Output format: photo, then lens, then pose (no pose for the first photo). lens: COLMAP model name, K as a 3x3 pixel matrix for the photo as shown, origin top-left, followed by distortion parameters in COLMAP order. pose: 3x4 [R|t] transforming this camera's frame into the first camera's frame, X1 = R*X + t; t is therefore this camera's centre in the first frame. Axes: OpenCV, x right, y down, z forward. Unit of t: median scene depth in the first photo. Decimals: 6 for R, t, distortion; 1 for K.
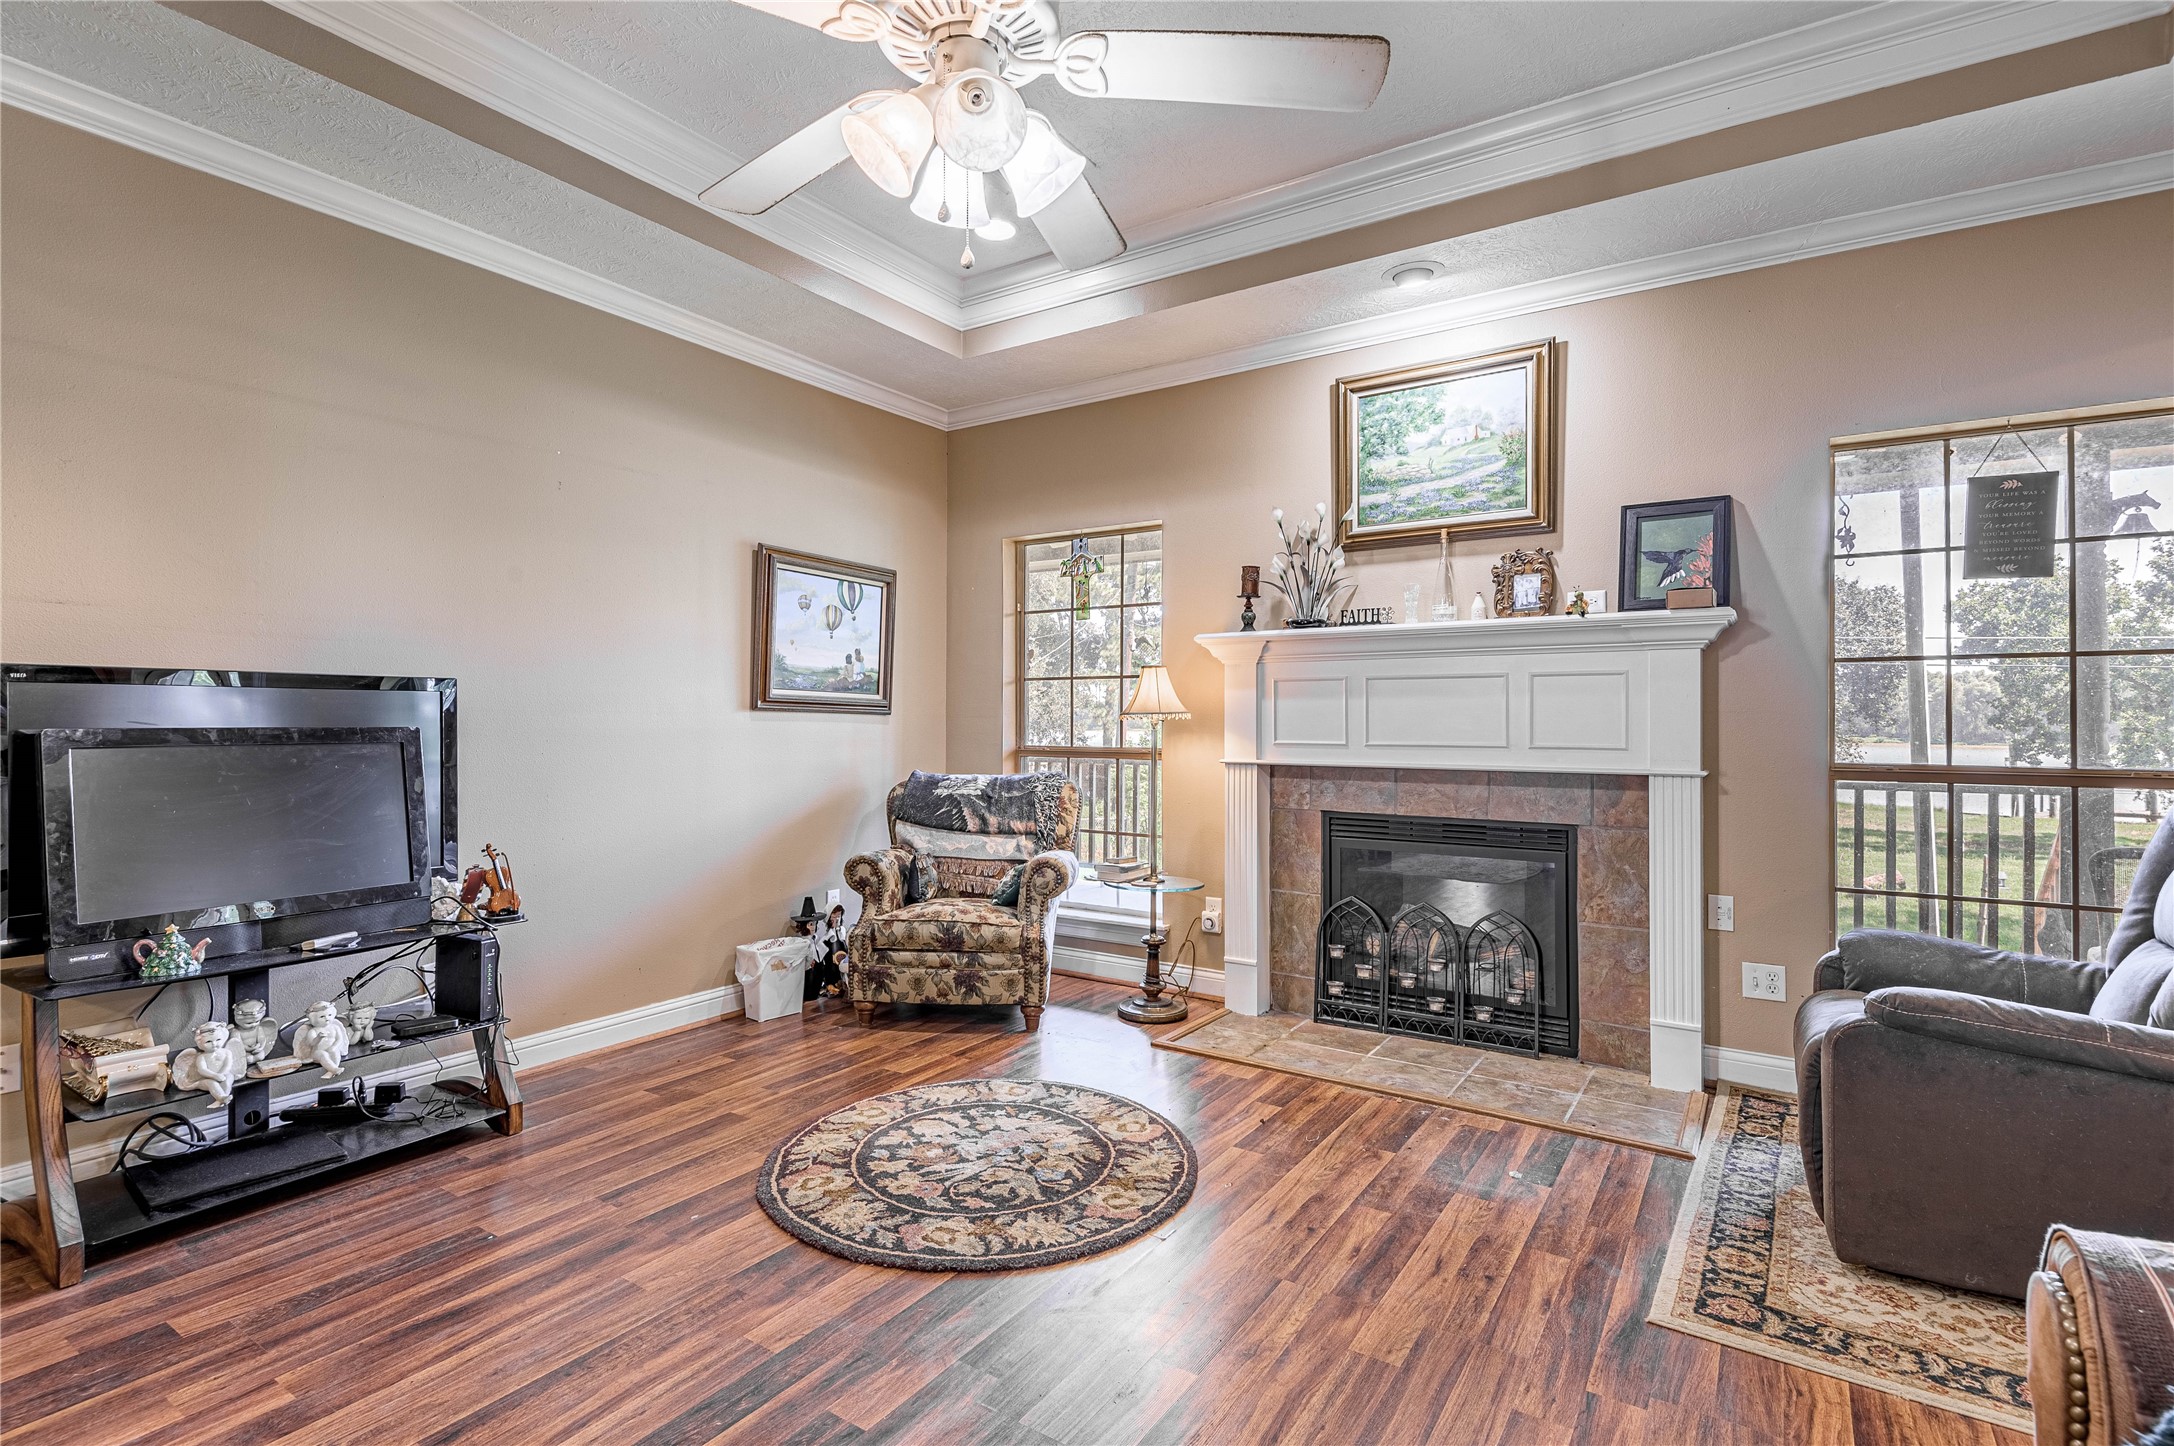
lens RADIAL K [[1027.2, 0, 1061.6], [0, 1027.2, 715.1], [0, 0, 1]] dist [0.038940, -0.038215]
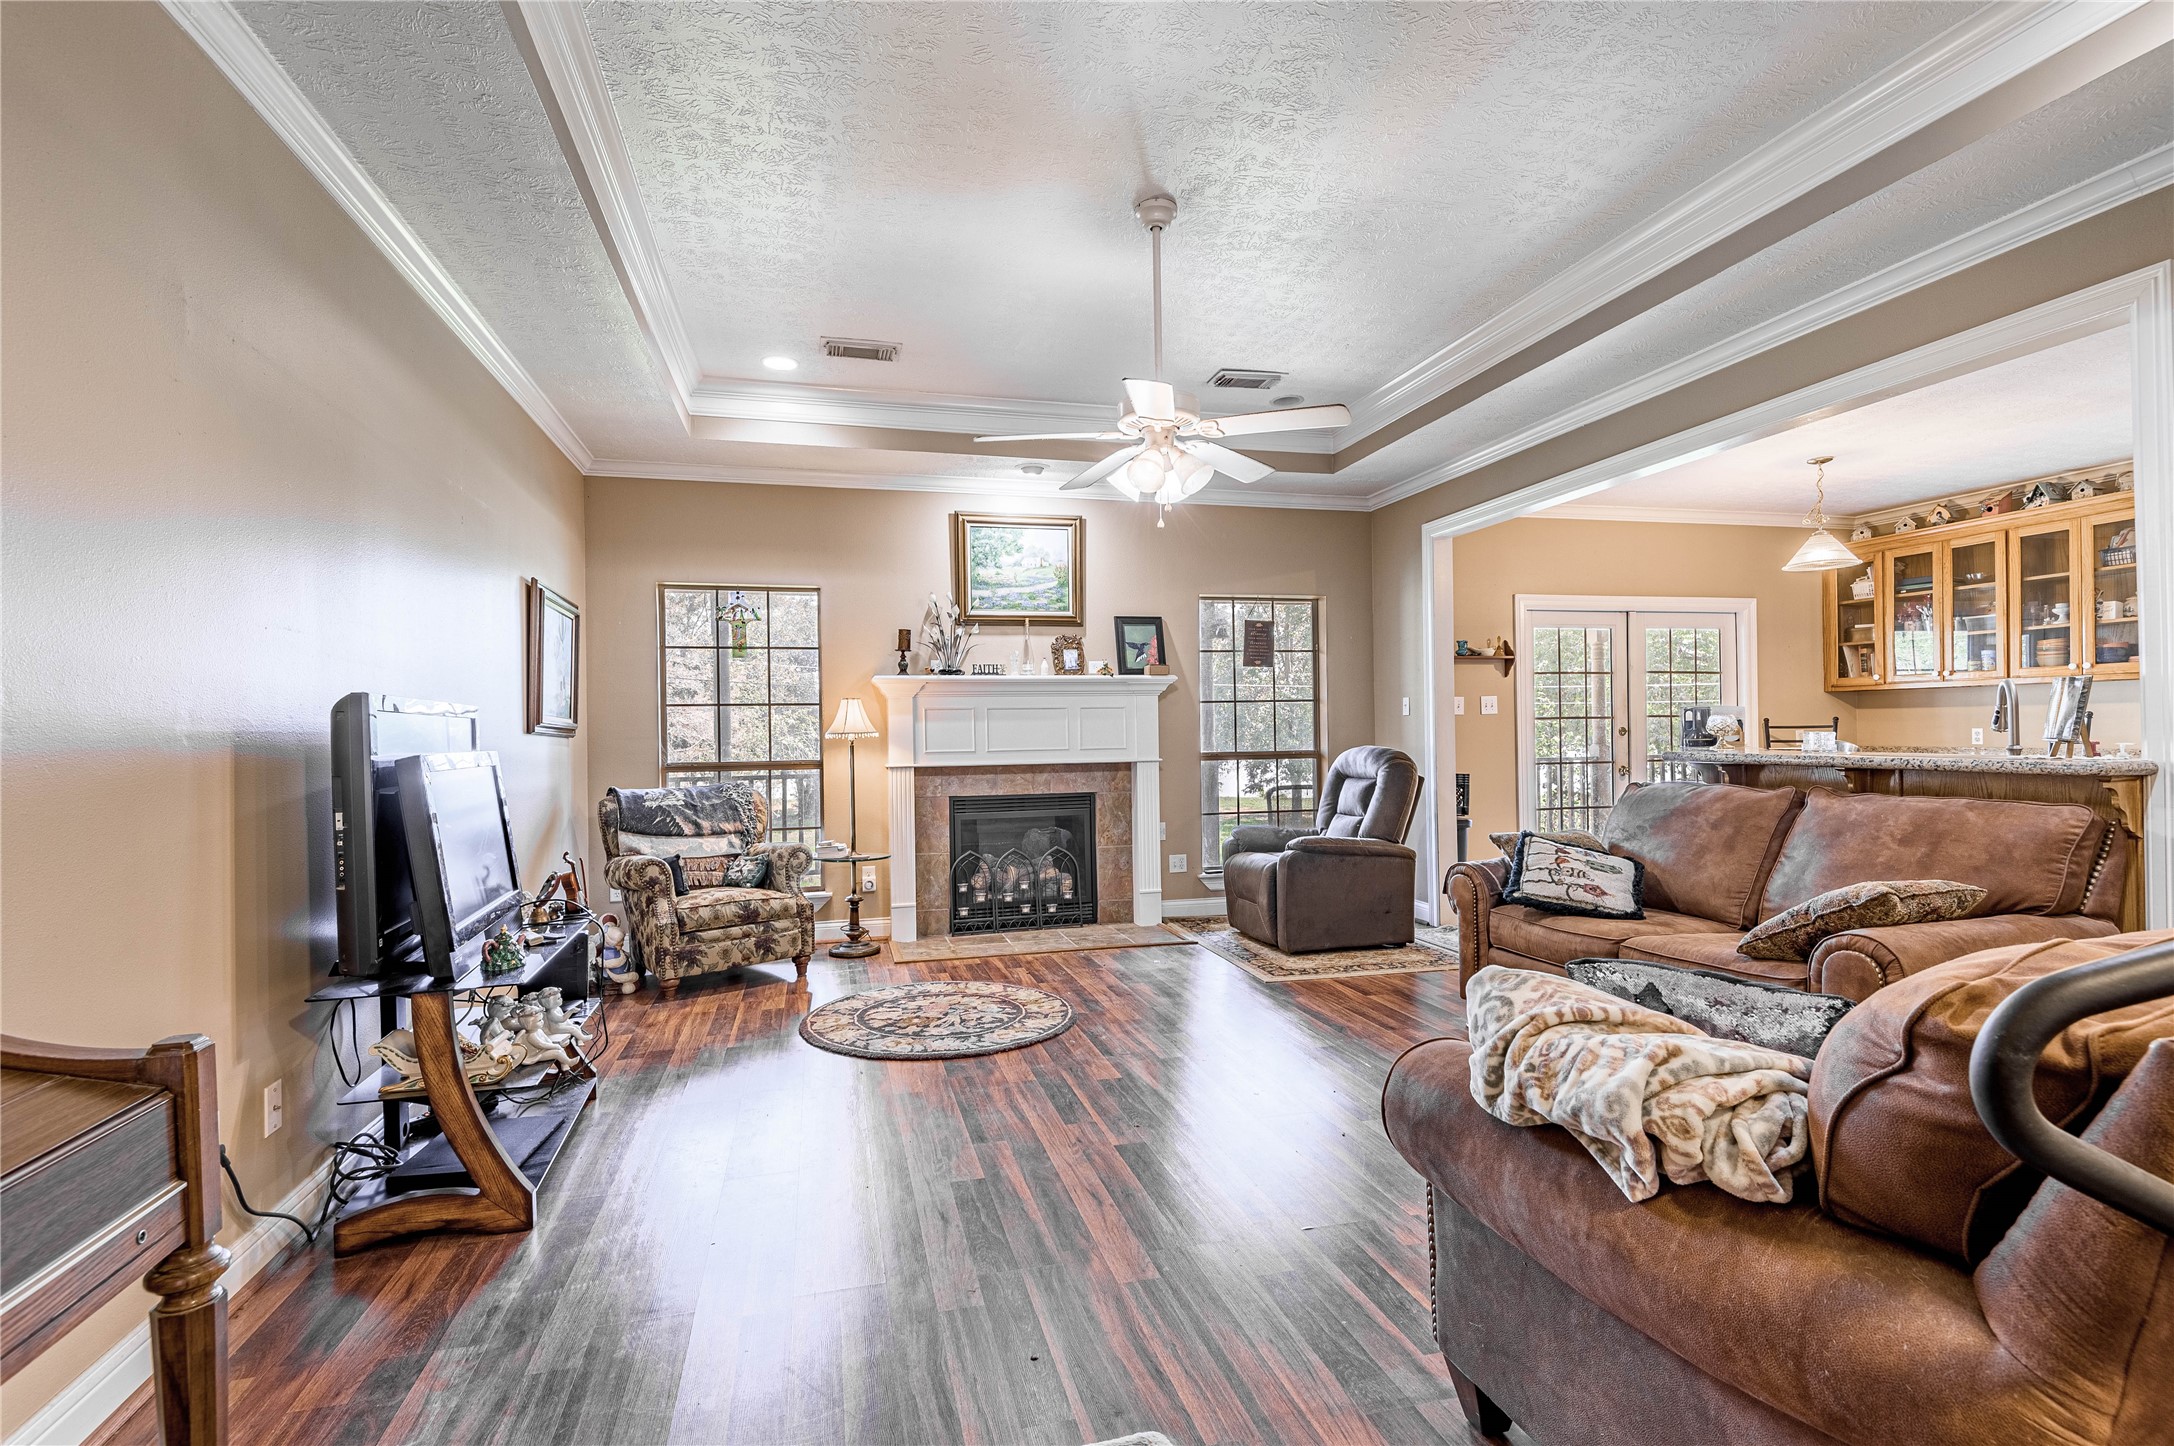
lens RADIAL K [[992.0, 0, 1087.7], [0, 992.0, 732.2], [0, 0, 1]] dist [0.017867, -0.013856]
pose [[0.666292, -0.011204, 0.745606, -0.734010], [0.013450, 0.999905, 0.003006, -0.002561], [-0.745569, 0.008025, 0.666380, -0.119476]]
